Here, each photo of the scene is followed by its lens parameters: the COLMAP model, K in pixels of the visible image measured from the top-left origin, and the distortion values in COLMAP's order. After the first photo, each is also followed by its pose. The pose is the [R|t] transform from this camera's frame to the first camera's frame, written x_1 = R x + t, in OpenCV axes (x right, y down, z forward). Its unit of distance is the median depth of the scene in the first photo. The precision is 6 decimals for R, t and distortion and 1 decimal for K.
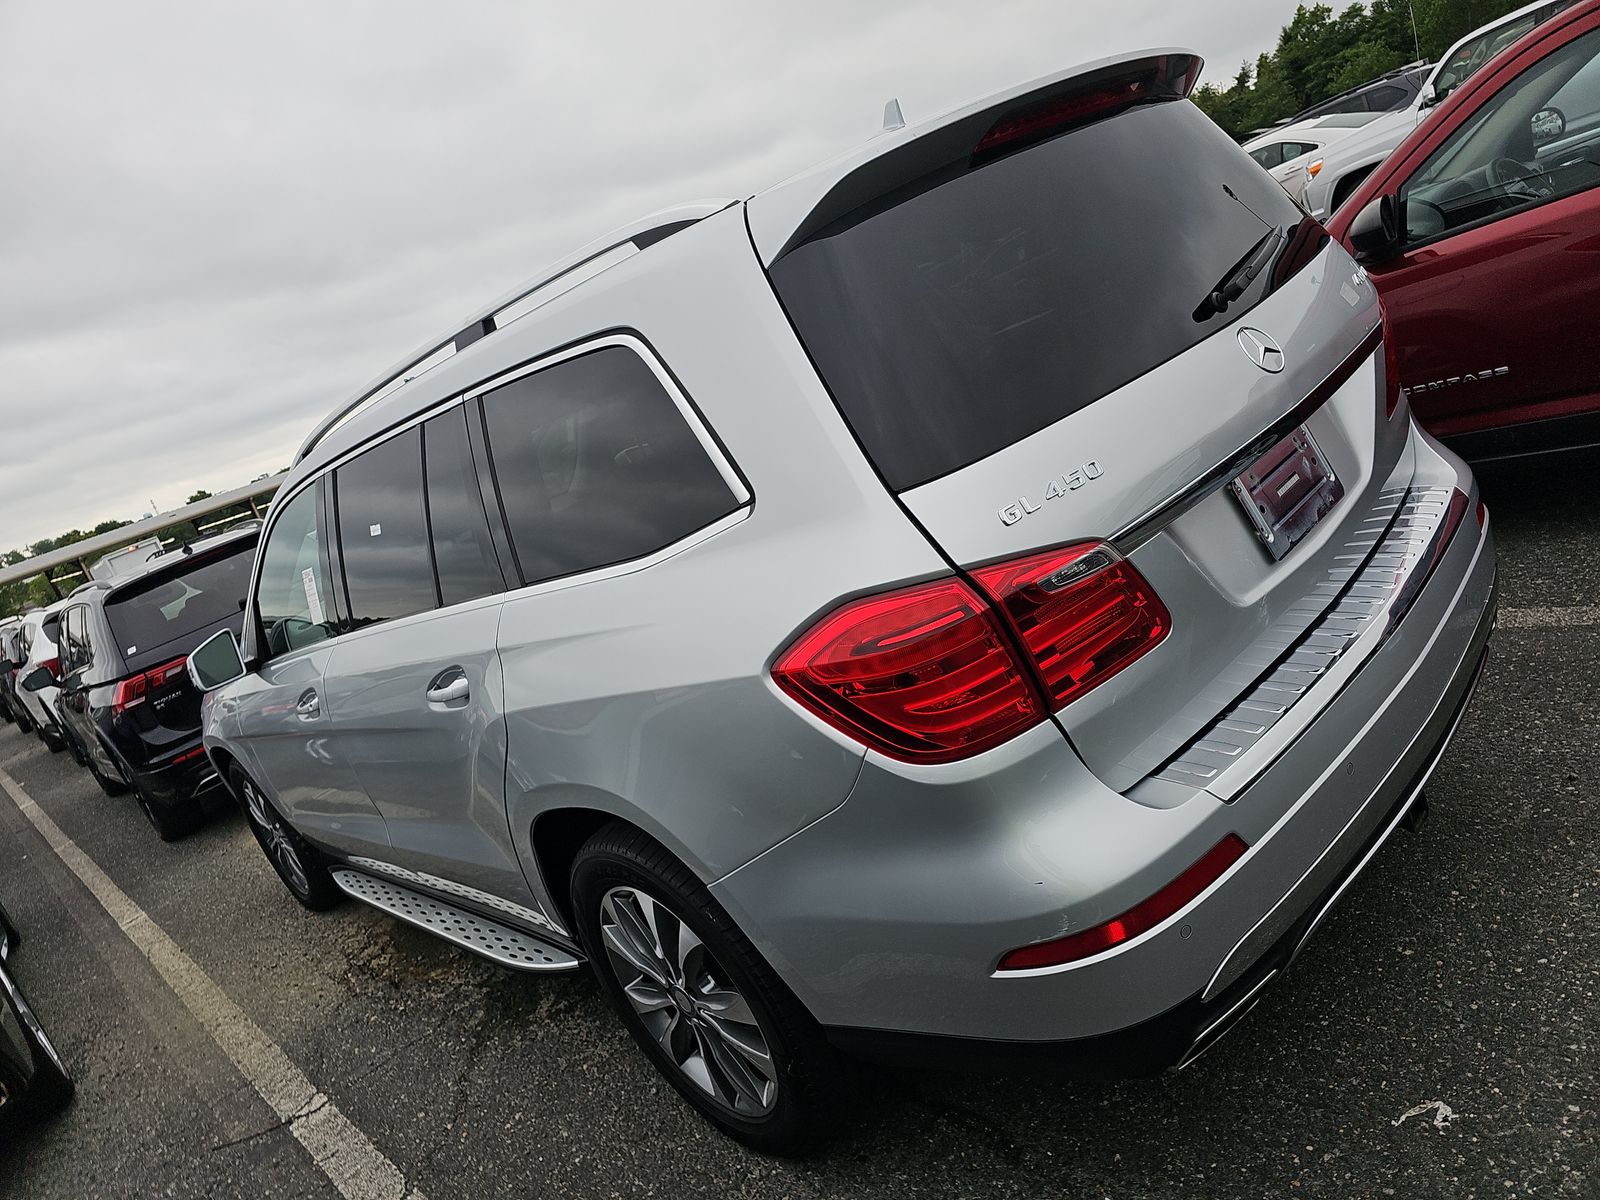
lens RADIAL K [[1065.1, 0, 799.0], [0, 1065.1, 593.6], [0, 0, 1]] dist [0.078571, -0.091752]
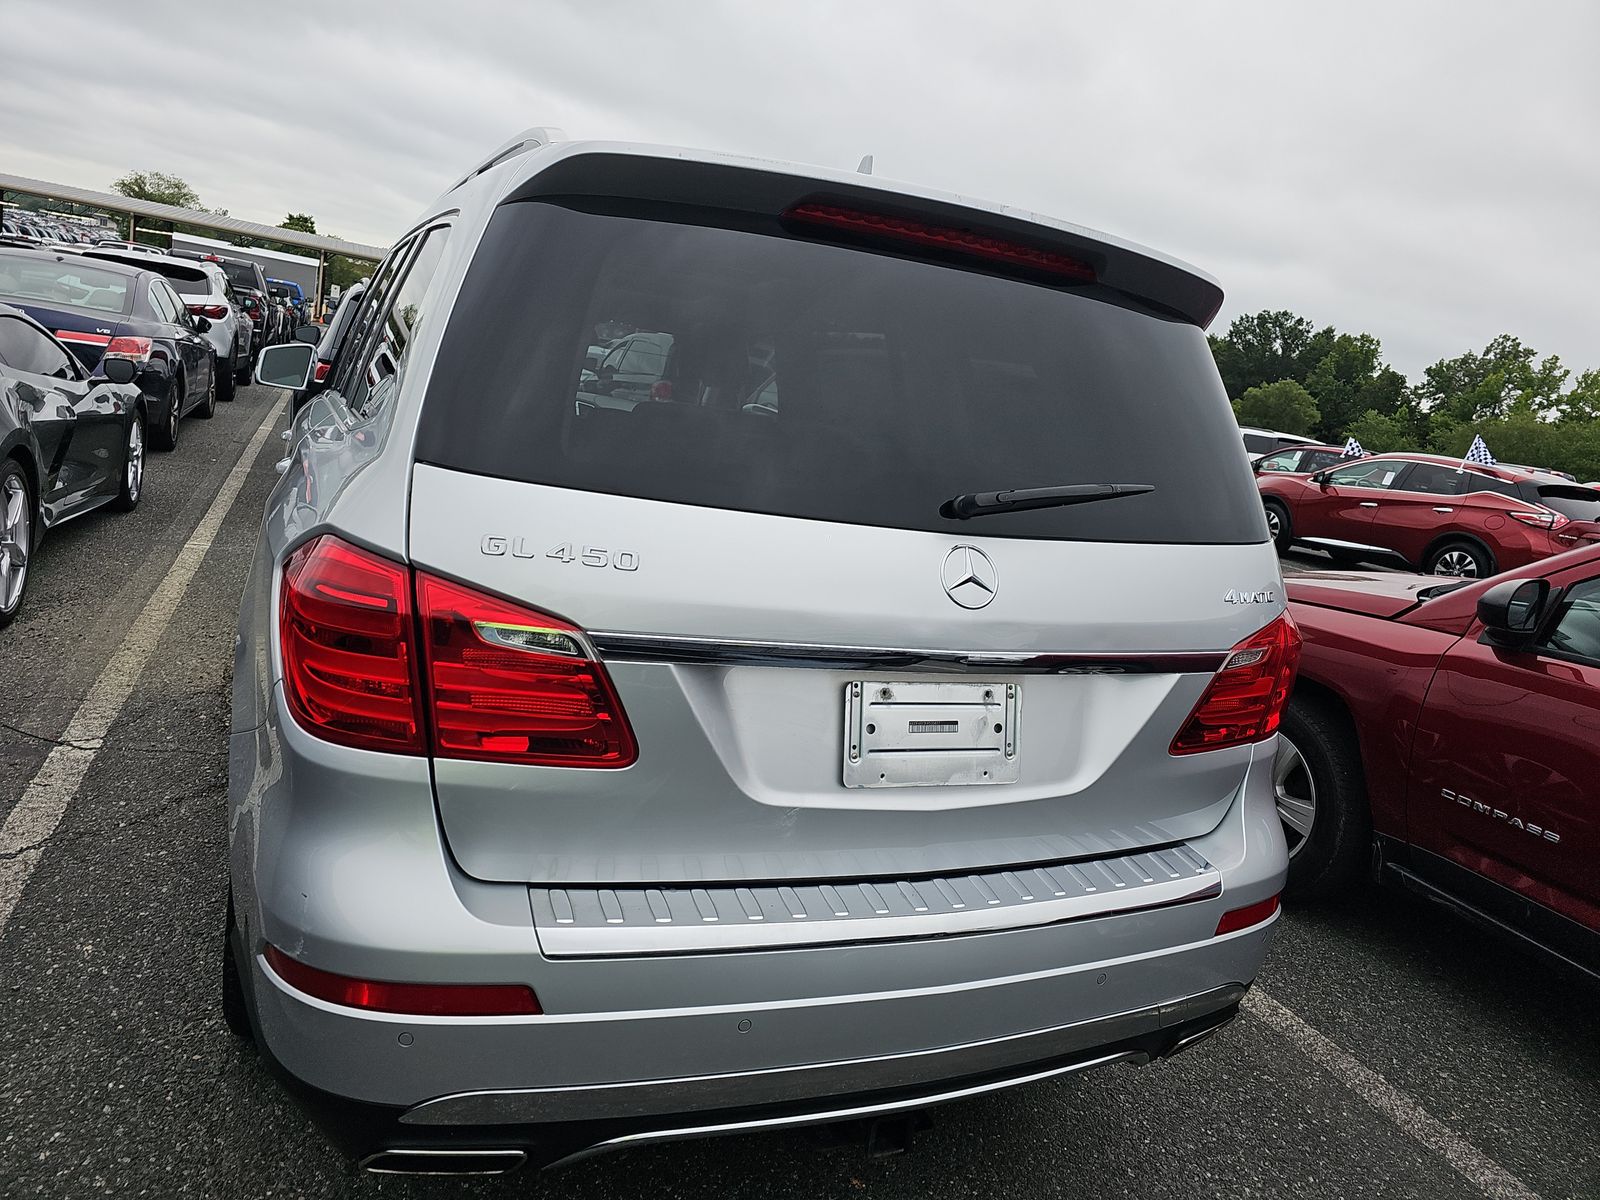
lens RADIAL K [[1056.4, 0, 797.9], [0, 1056.4, 583.2], [0, 0, 1]] dist [0.096074, -0.089024]
pose [[0.813281, 0.540087, -0.216517, 0.580829], [-0.543571, 0.837962, 0.048479, -0.216376], [0.207616, 0.078265, 0.975074, 0.148618]]
